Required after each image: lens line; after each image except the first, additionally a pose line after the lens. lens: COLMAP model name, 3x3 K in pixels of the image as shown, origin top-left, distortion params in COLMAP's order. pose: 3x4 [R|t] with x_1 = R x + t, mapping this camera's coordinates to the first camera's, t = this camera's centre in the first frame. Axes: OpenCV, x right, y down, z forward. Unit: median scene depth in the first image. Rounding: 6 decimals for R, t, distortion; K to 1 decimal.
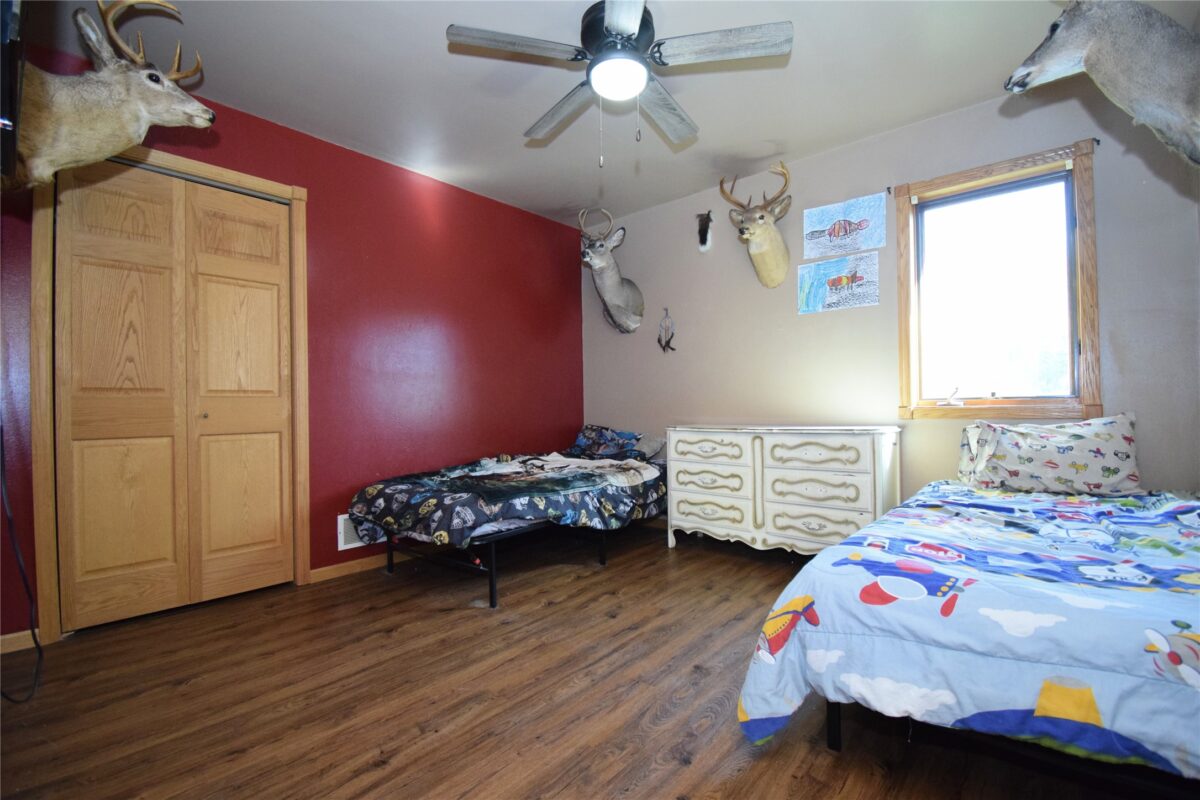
lens RADIAL K [[530.3, 0, 600.0], [0, 530.3, 400.0], [0, 0, 1]] dist [0.019440, -0.024449]
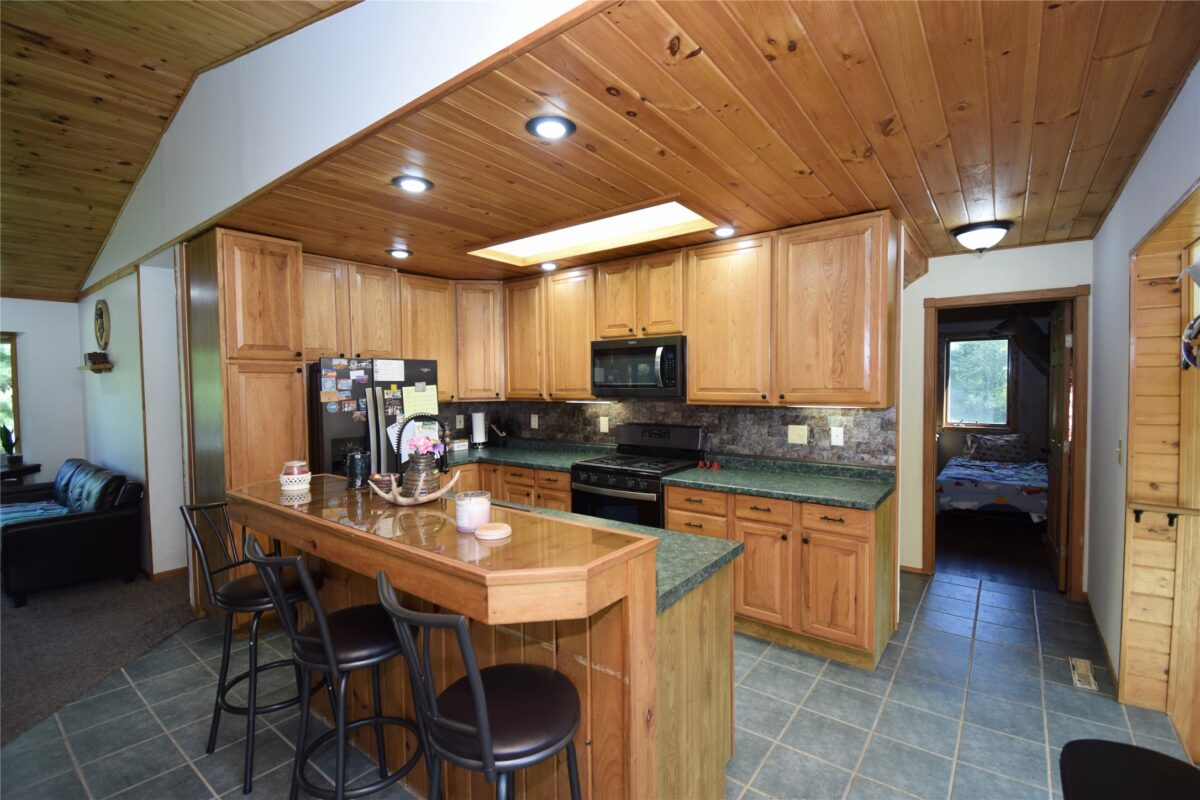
lens RADIAL K [[530.3, 0, 600.0], [0, 530.3, 400.0], [0, 0, 1]] dist [0.019440, -0.024449]
pose [[0.997832, 0.005605, 0.065576, -1.420791], [-0.008464, 0.999022, 0.043405, -0.250263], [-0.065269, -0.043866, 0.996903, -1.636138]]
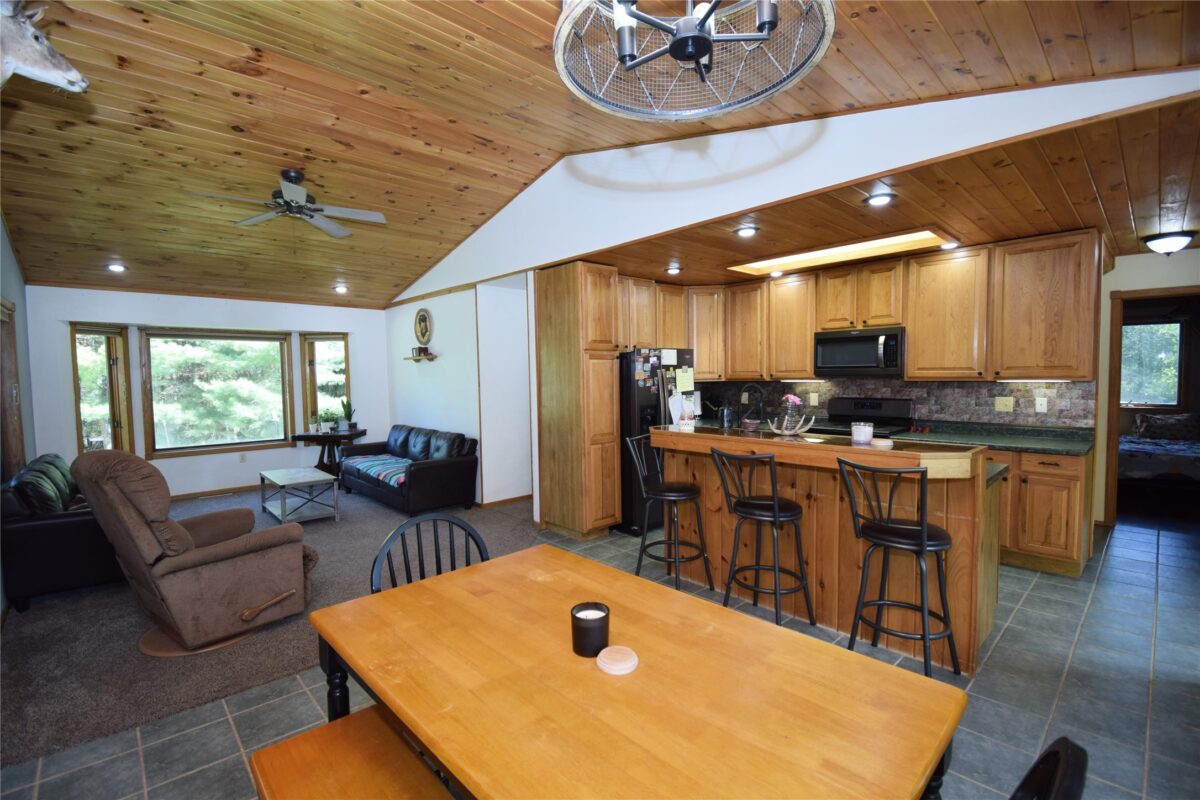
lens RADIAL K [[530.3, 0, 600.0], [0, 530.3, 400.0], [0, 0, 1]] dist [0.019440, -0.024449]
pose [[0.995022, 0.006447, -0.099445, -2.001742], [-0.000096, 0.997967, 0.063734, -0.227076], [0.099653, -0.063407, 0.993000, -2.193027]]
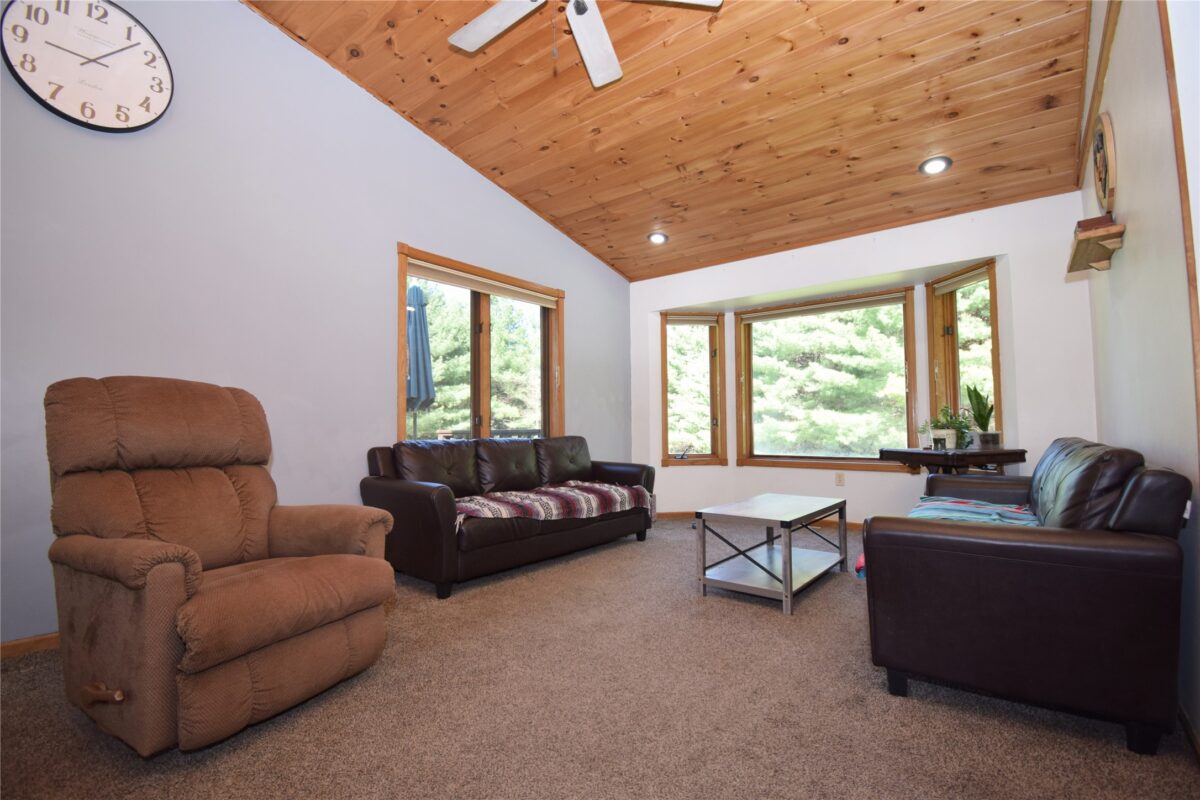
lens RADIAL K [[530.3, 0, 600.0], [0, 530.3, 400.0], [0, 0, 1]] dist [0.019440, -0.024449]
pose [[0.052281, -0.038894, -0.997875, -2.277220], [0.019827, 0.999085, -0.037902, 0.041691], [0.998436, -0.017803, 0.053005, -0.474970]]
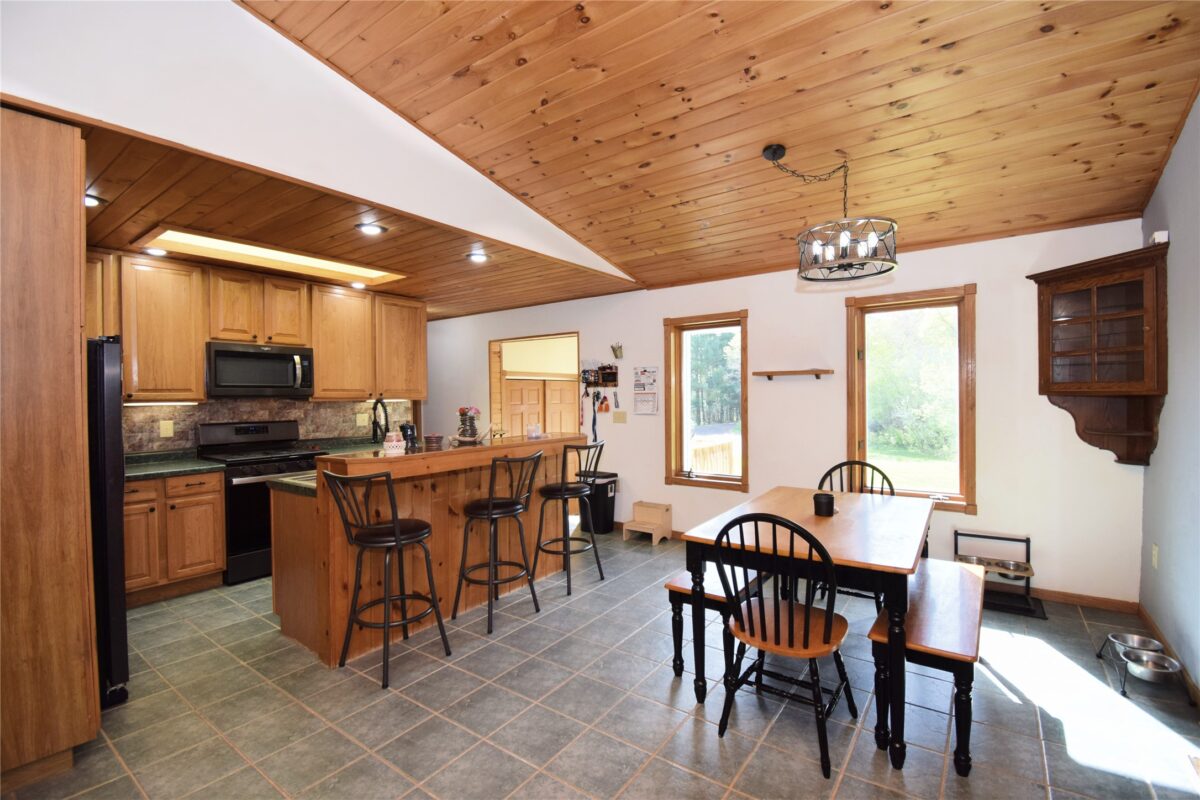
lens RADIAL K [[530.3, 0, 600.0], [0, 530.3, 400.0], [0, 0, 1]] dist [0.019440, -0.024449]
pose [[-0.091848, 0.011227, 0.995710, -3.203063], [0.002118, 0.999936, -0.011079, -0.151921], [-0.995771, 0.001091, -0.091866, -1.008588]]
